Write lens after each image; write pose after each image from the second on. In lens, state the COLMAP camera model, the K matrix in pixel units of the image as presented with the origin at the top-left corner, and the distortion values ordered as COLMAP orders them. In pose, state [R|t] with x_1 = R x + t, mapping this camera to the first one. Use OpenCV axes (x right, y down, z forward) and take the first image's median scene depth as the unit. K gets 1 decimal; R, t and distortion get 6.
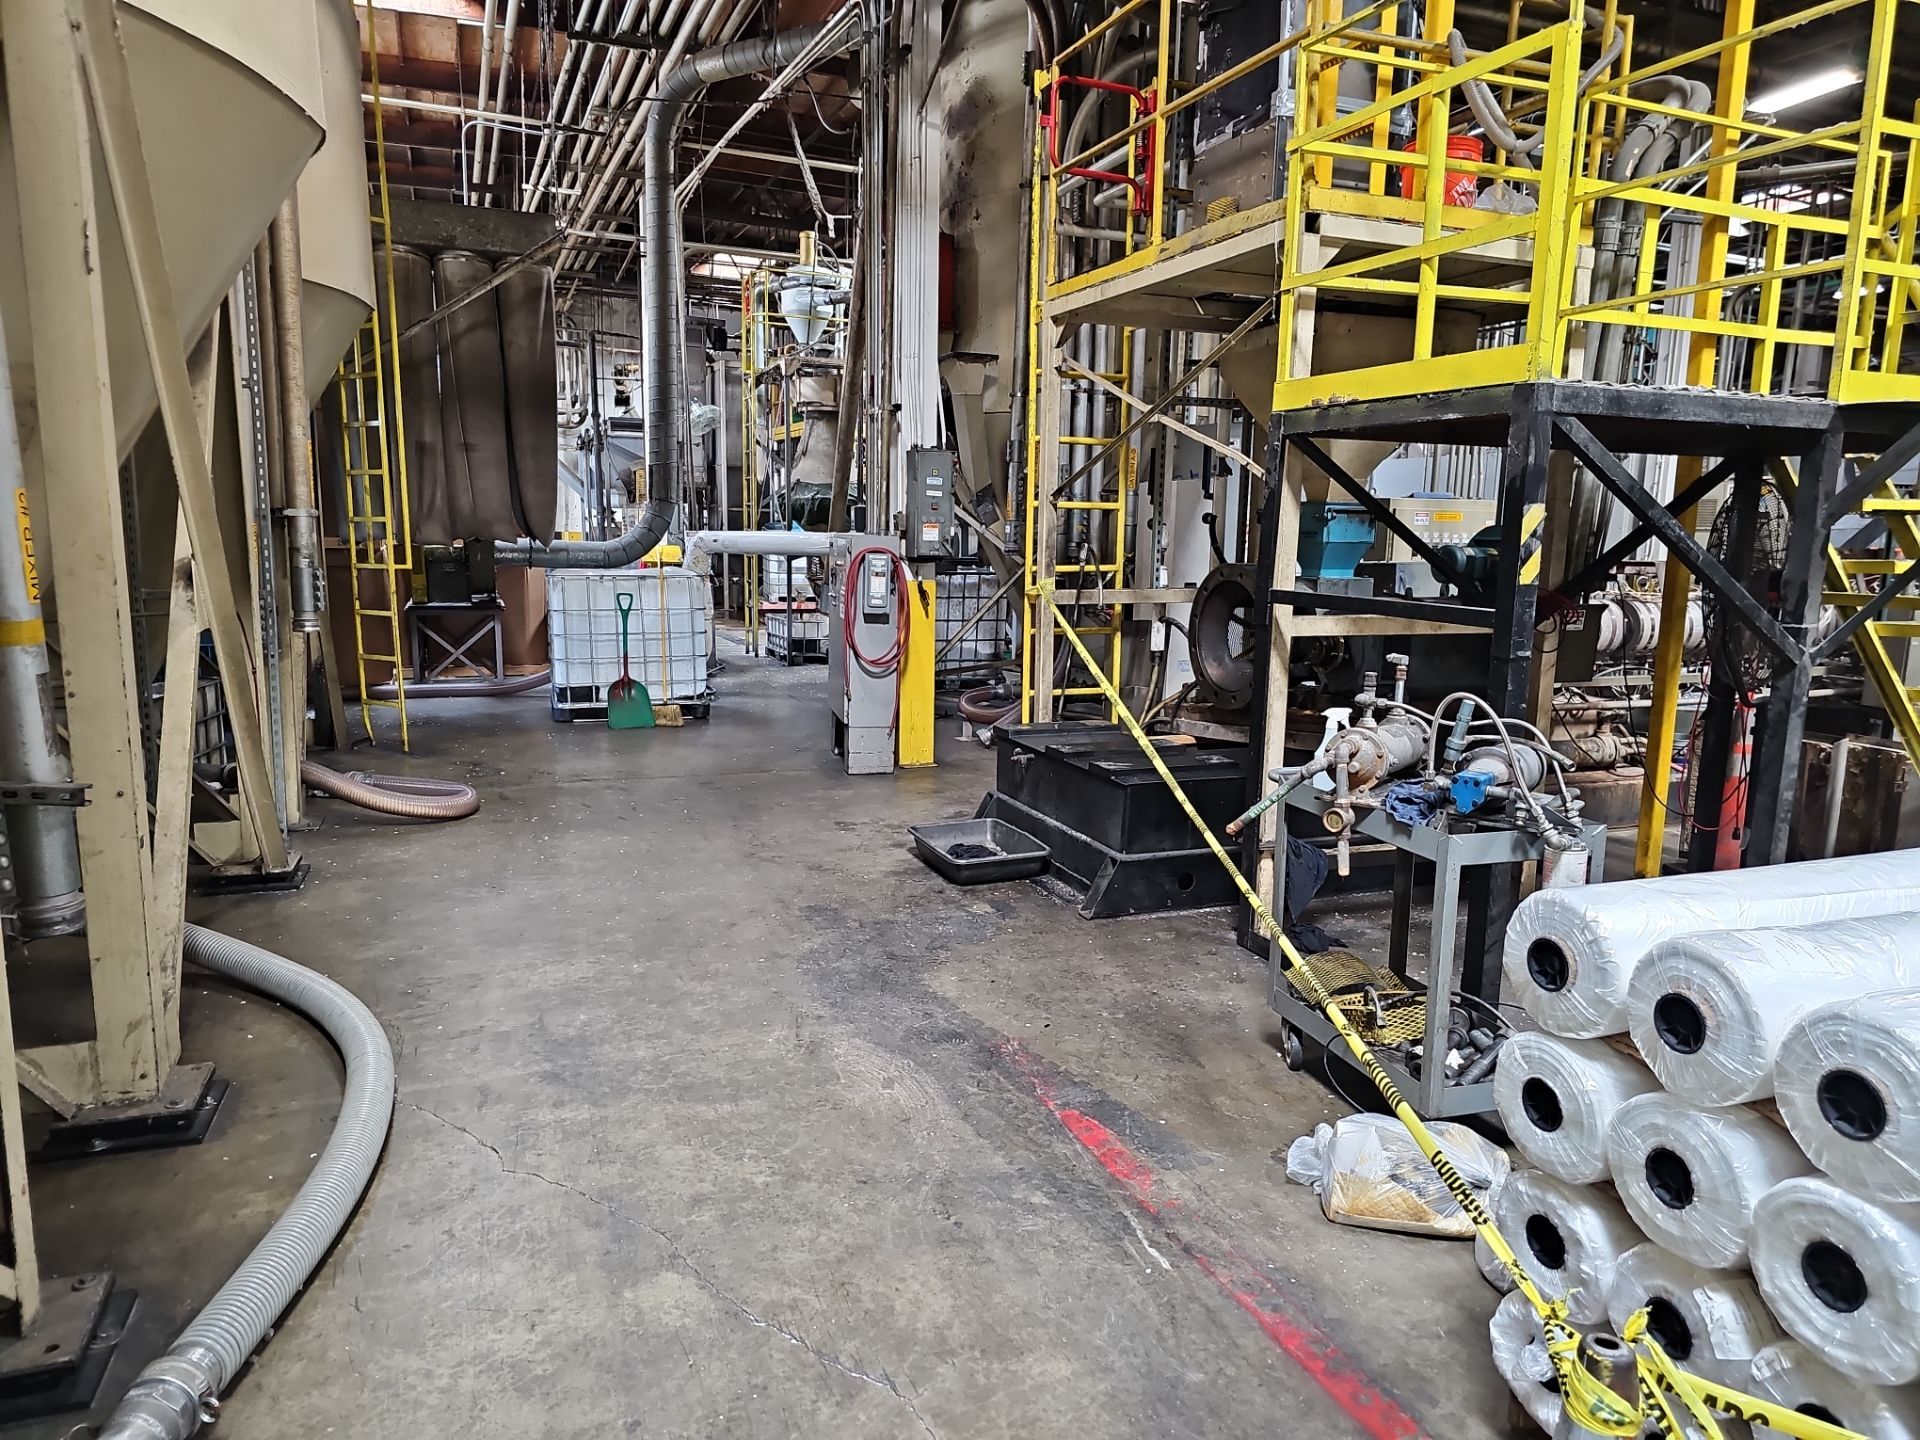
lens RADIAL K [[1262.0, 0, 957.1], [0, 1262.0, 722.7], [0, 0, 1]] dist [0.060926, -0.054457]
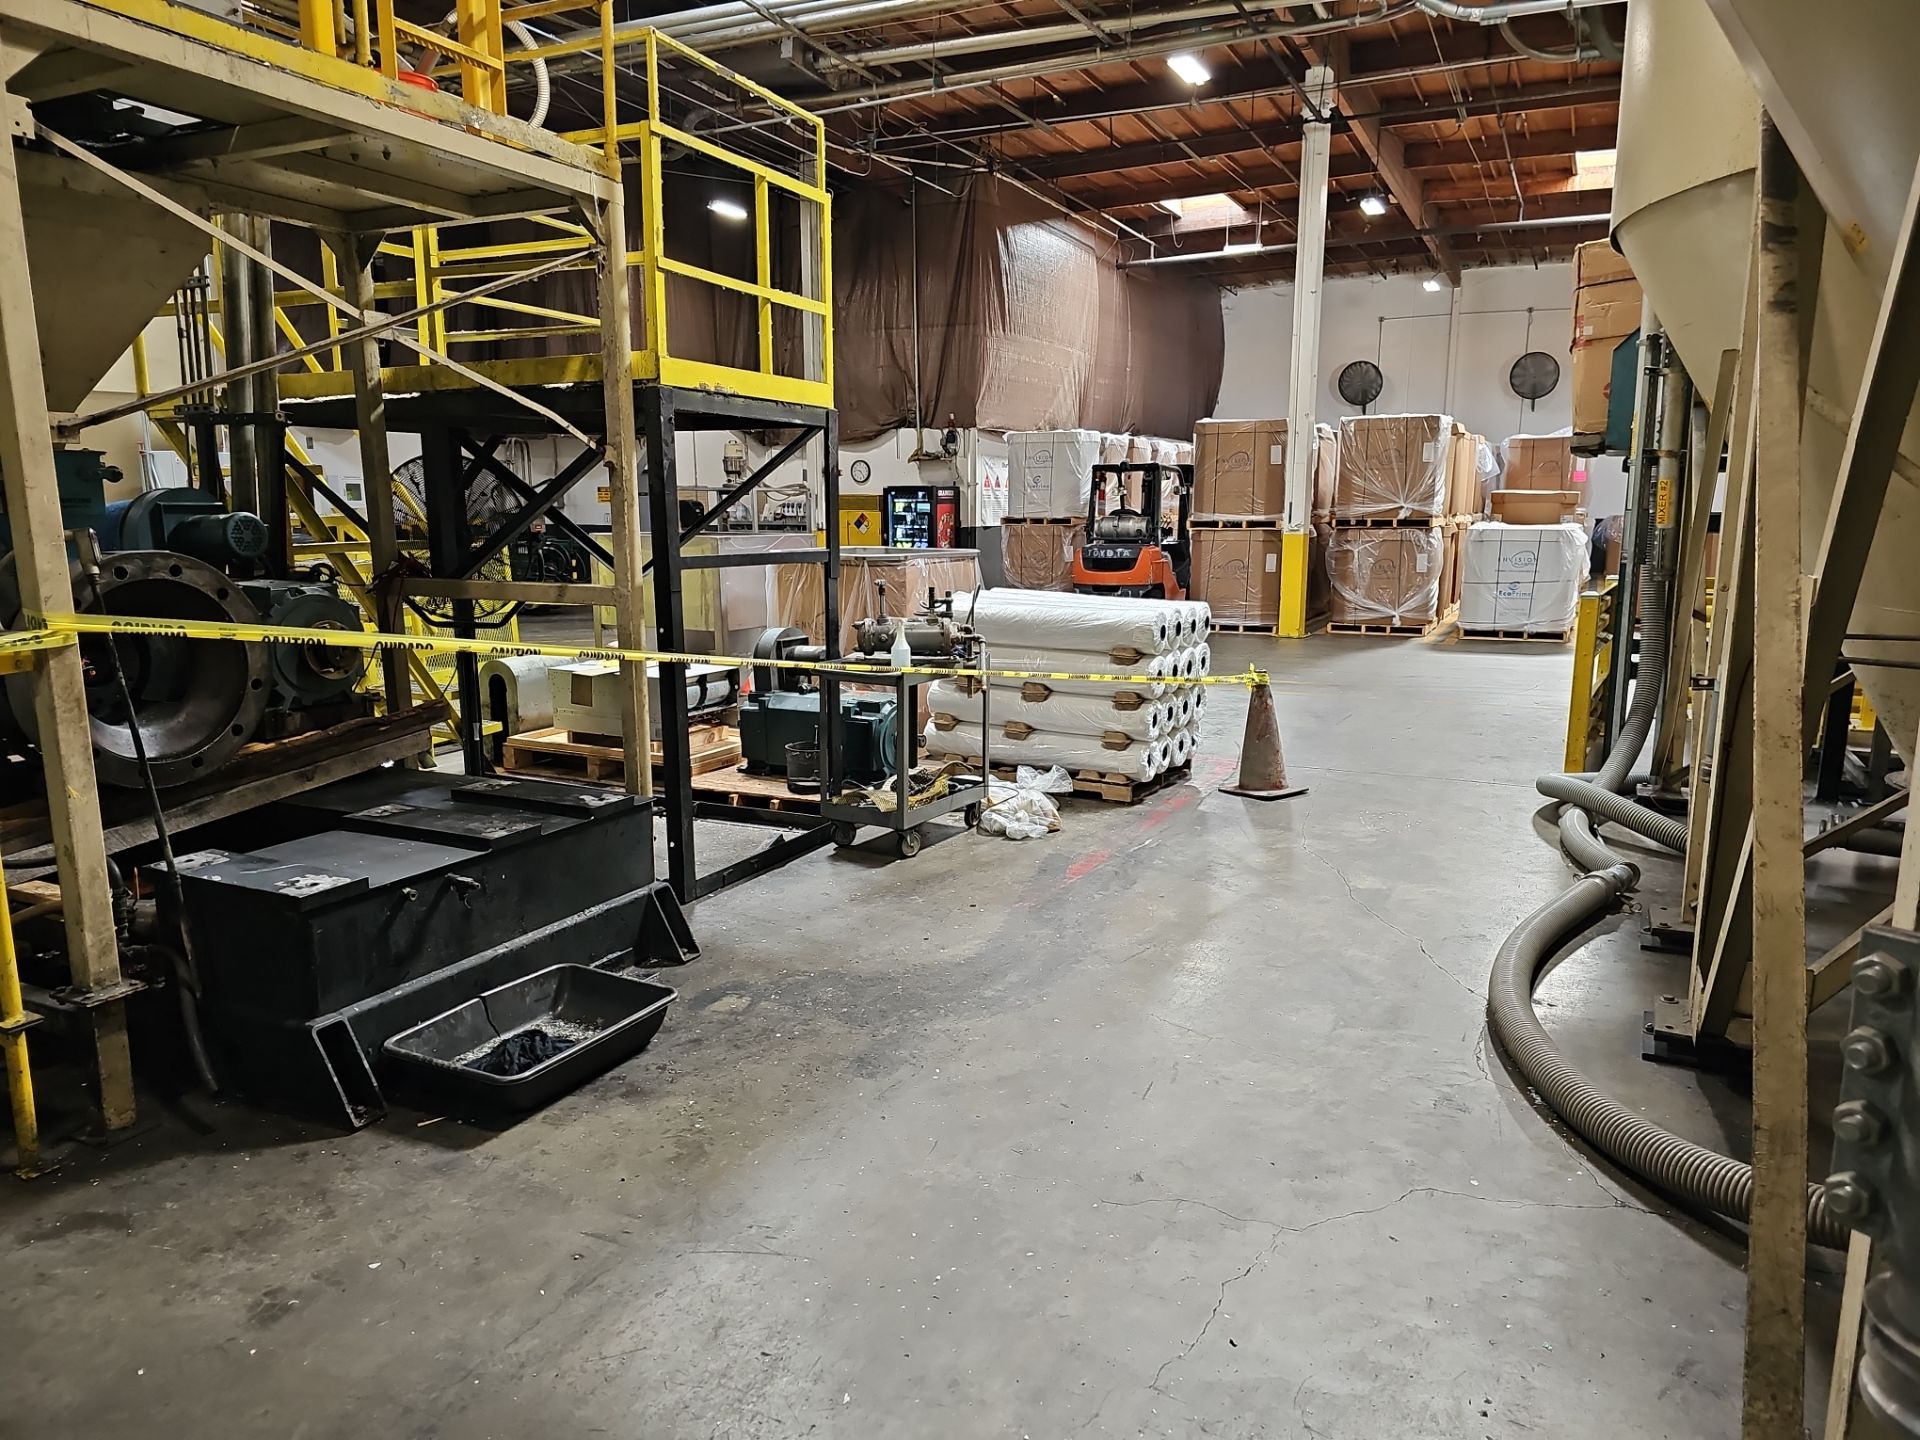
lens RADIAL K [[1262.0, 0, 979.1], [0, 1262.0, 733.2], [0, 0, 1]] dist [0.060926, -0.054457]
pose [[-0.680366, -0.153041, 0.716715, -0.775713], [0.100856, 0.949096, 0.298403, -0.283682], [-0.725899, 0.275309, -0.630298, 1.688884]]
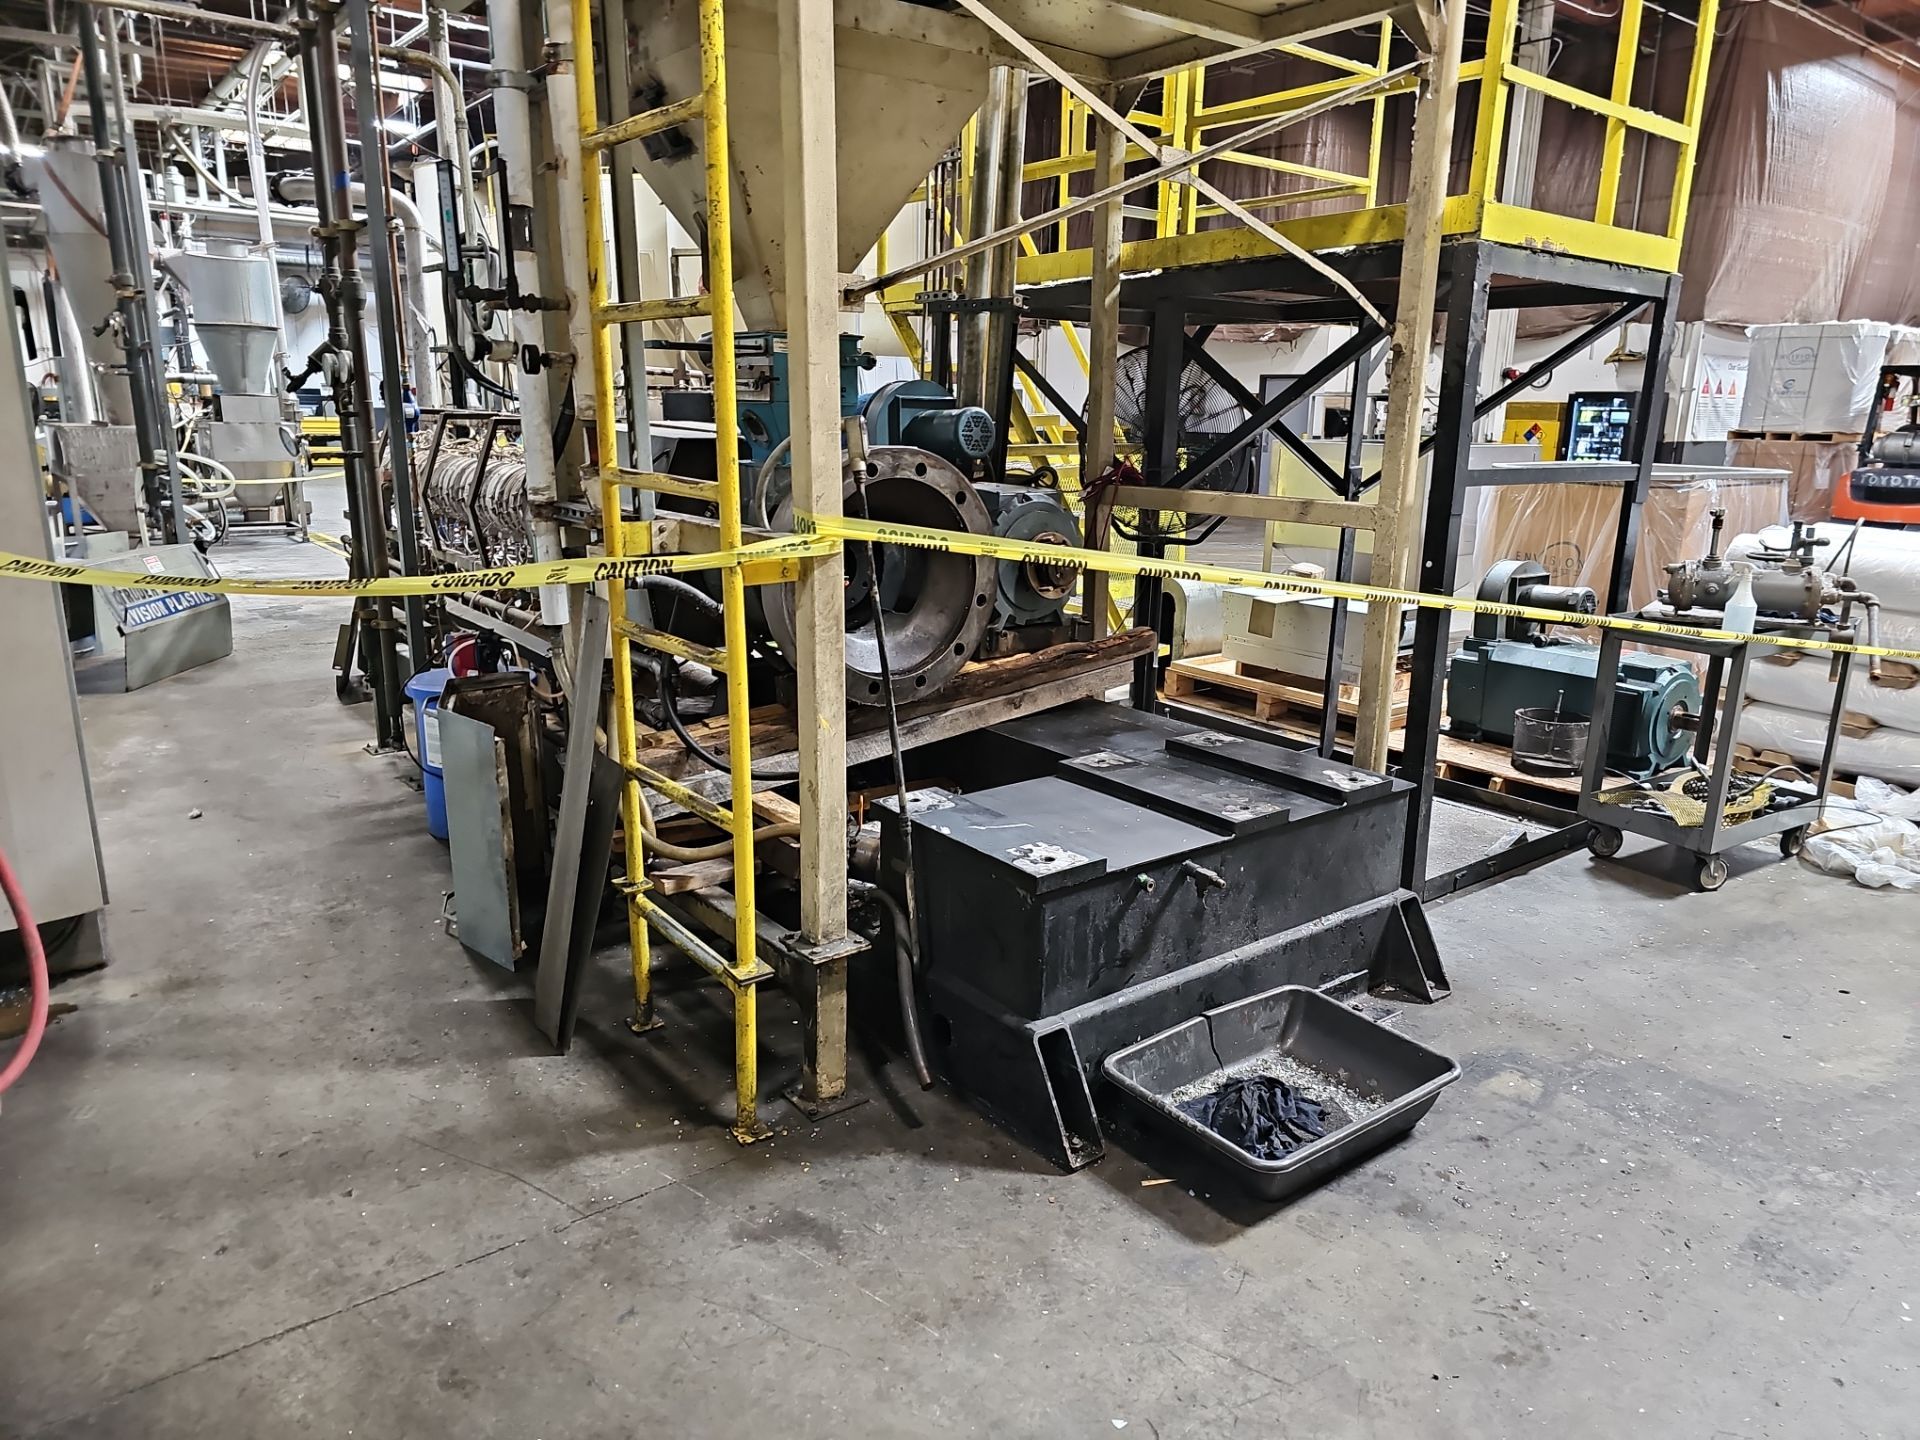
lens RADIAL K [[1262.0, 0, 978.2], [0, 1262.0, 723.9], [0, 0, 1]] dist [0.060926, -0.054457]
pose [[-0.282615, -0.258957, 0.923618, -0.506861], [0.127912, 0.944098, 0.303839, -0.265893], [-0.950667, 0.204011, -0.233693, 1.685691]]
